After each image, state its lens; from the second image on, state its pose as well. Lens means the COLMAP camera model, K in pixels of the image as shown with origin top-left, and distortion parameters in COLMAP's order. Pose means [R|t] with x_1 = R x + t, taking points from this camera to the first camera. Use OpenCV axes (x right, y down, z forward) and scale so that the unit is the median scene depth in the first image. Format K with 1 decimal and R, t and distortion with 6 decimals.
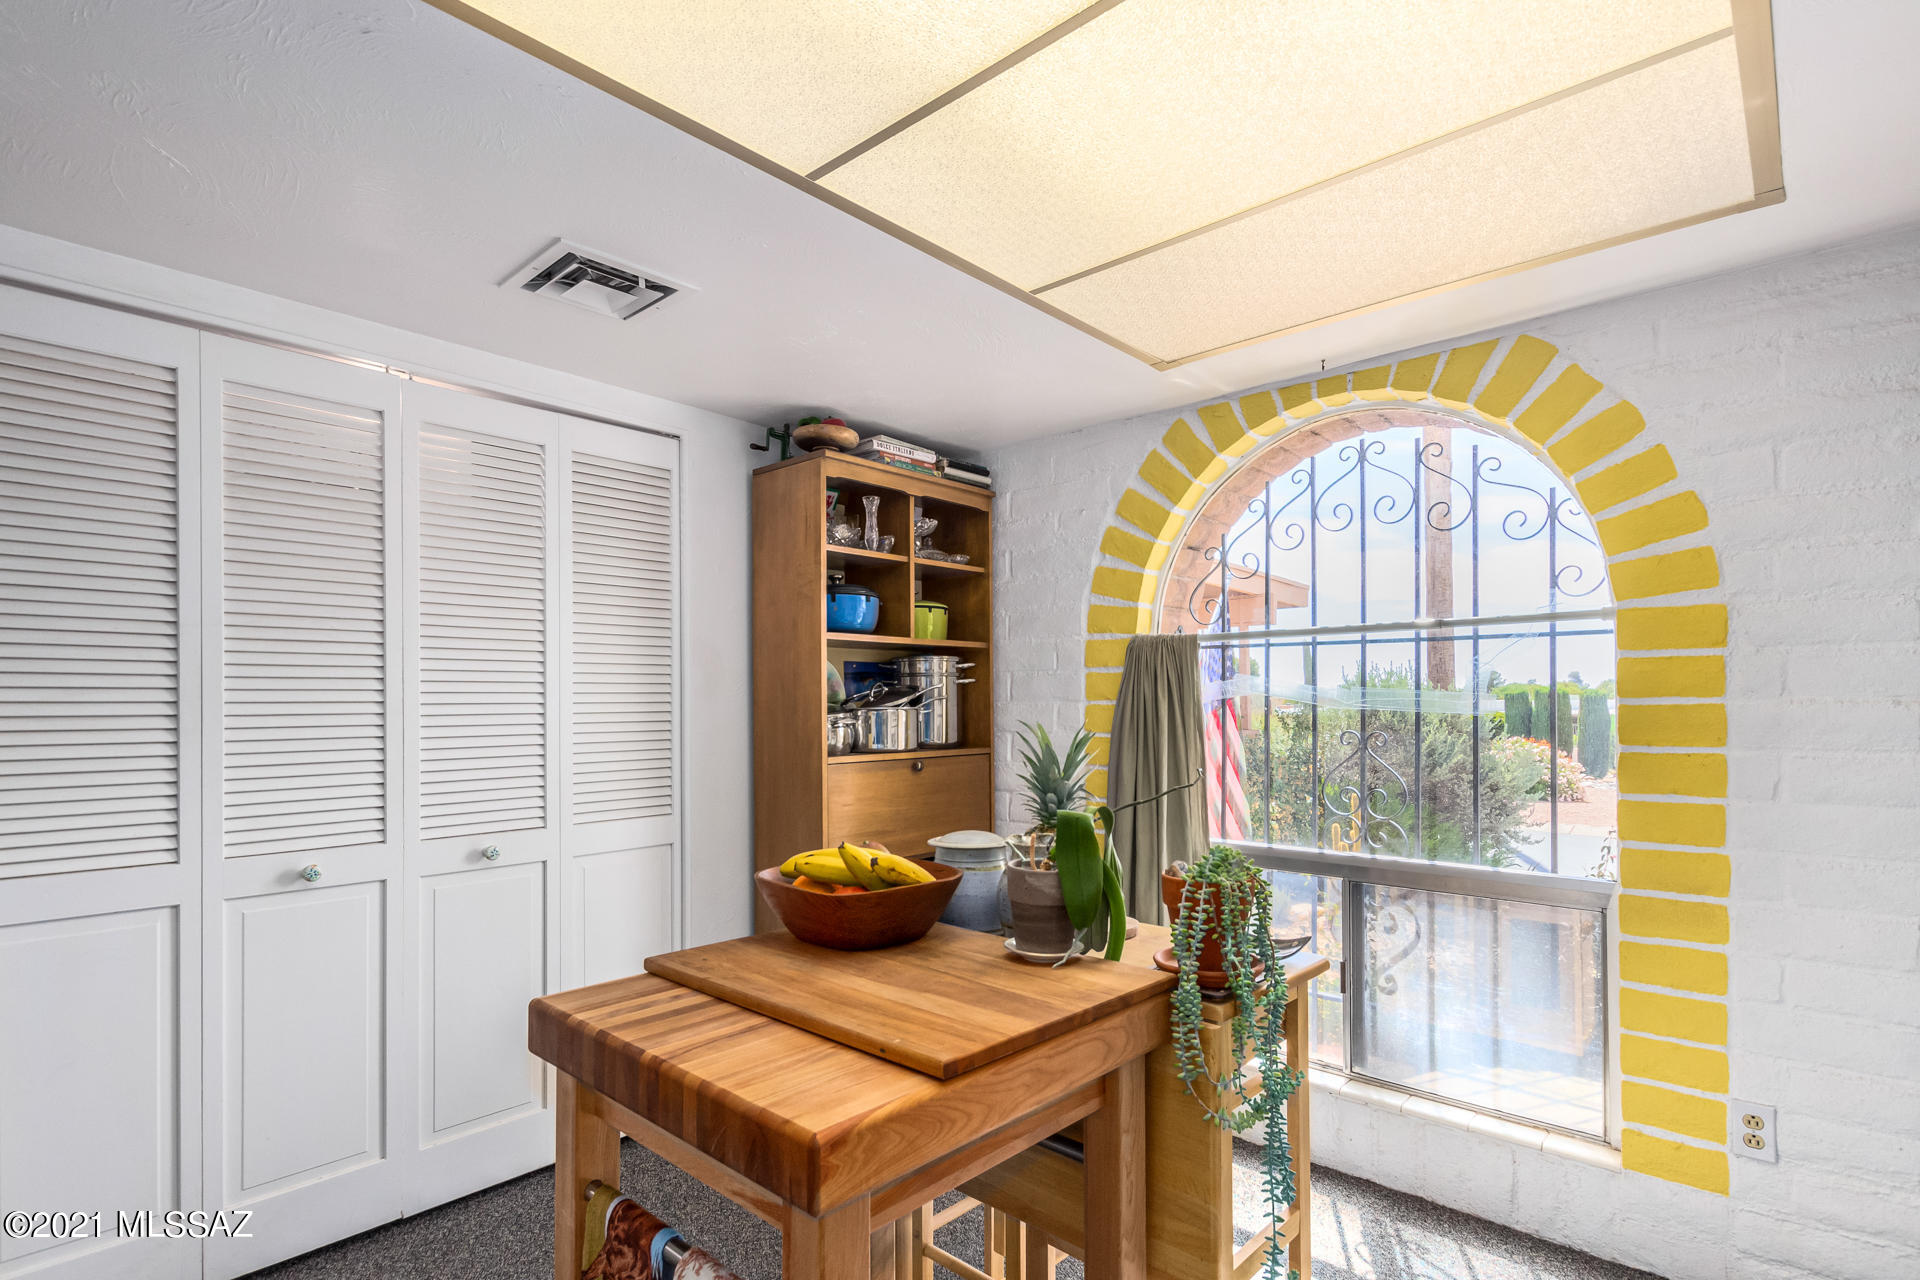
lens RADIAL K [[949.2, 0, 963.1], [0, 949.2, 695.1], [0, 0, 1]] dist [0.026864, 0.000509]
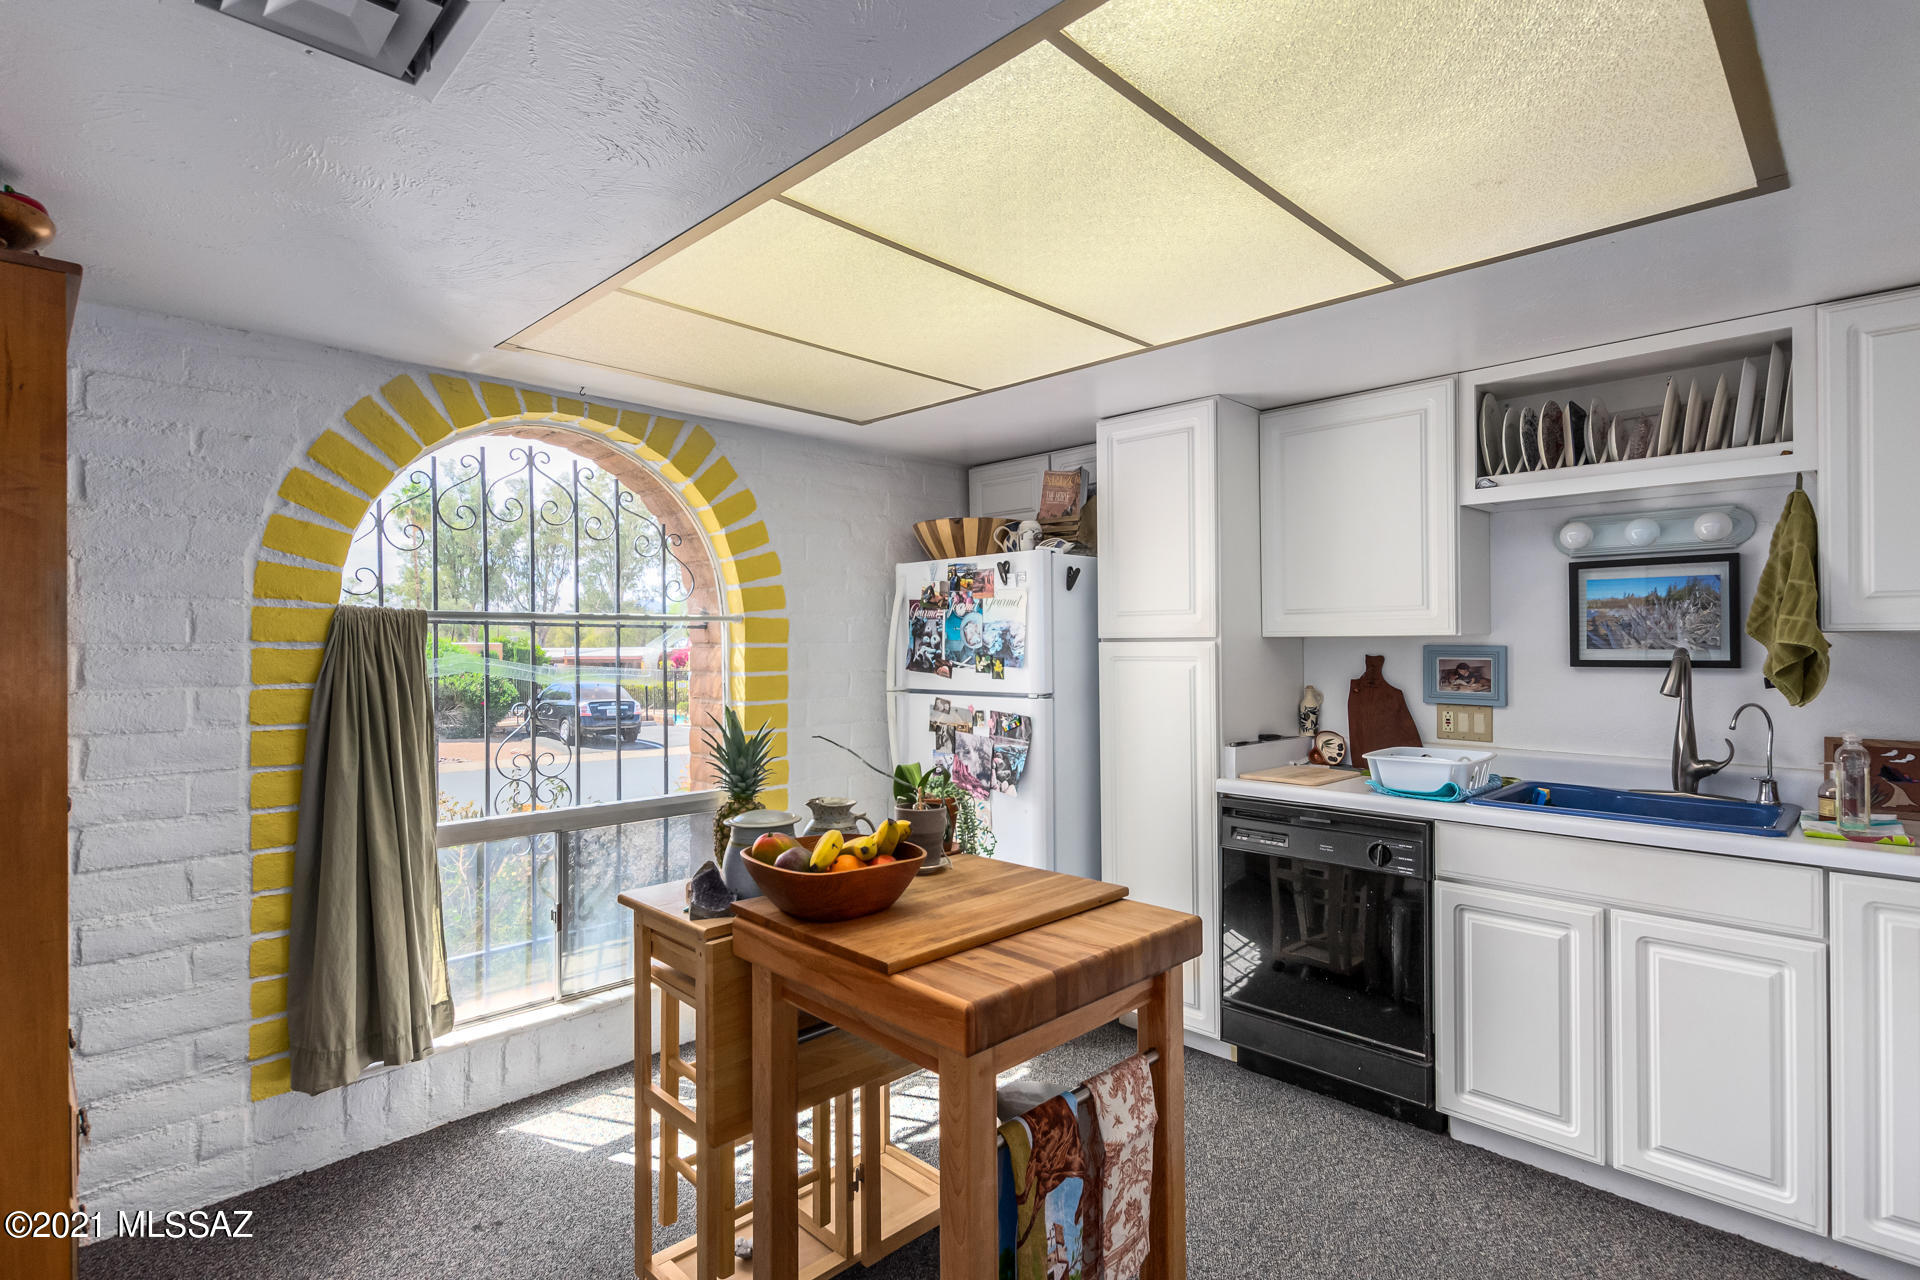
lens RADIAL K [[937.3, 0, 947.1], [0, 937.3, 639.6], [0, 0, 1]] dist [0.013436, -0.002954]
pose [[0.050942, 0.006219, 0.998682, -0.690775], [-0.008082, 0.999950, -0.005815, -0.035411], [-0.998669, -0.007775, 0.050989, 0.455764]]
